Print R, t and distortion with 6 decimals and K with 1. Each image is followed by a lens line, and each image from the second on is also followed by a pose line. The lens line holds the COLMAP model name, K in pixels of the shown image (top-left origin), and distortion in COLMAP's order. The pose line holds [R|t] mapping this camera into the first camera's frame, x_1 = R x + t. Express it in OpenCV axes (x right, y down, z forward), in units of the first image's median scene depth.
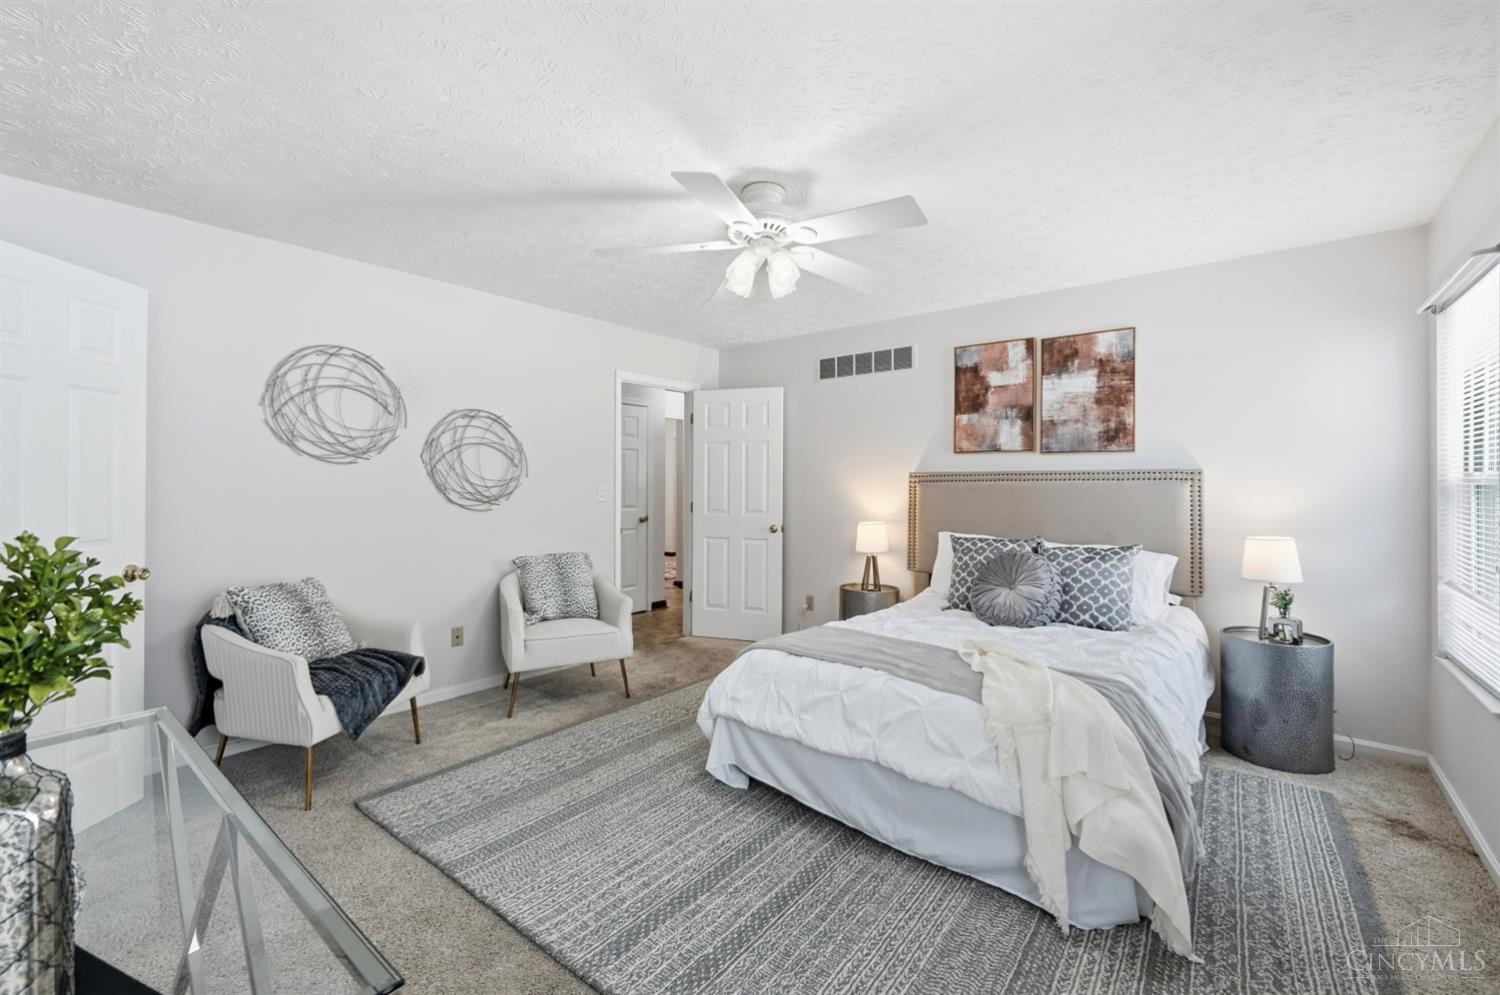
lens RADIAL K [[633.5, 0, 745.6], [0, 633.5, 477.9], [0, 0, 1]] dist [-0.016910, 0.000169]
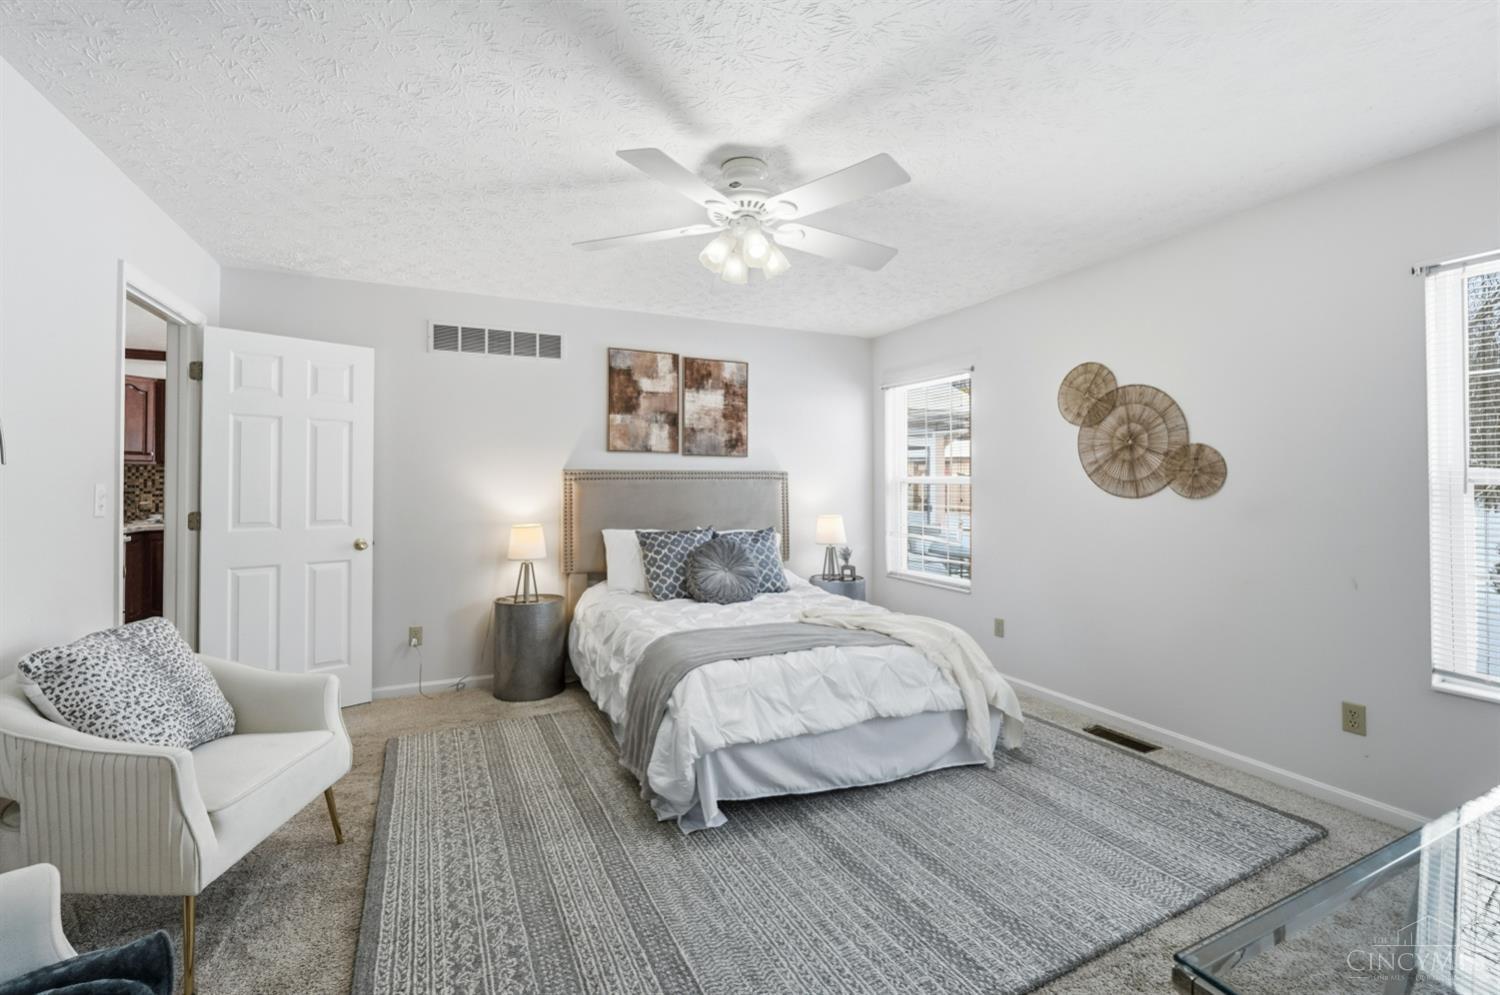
lens RADIAL K [[633.5, 0, 745.6], [0, 633.5, 477.9], [0, 0, 1]] dist [-0.016910, 0.000169]
pose [[0.435968, 0.004802, 0.899949, -0.527466], [-0.008029, 0.999967, -0.001446, 0.003297], [-0.899926, -0.006596, 0.435992, 0.387645]]
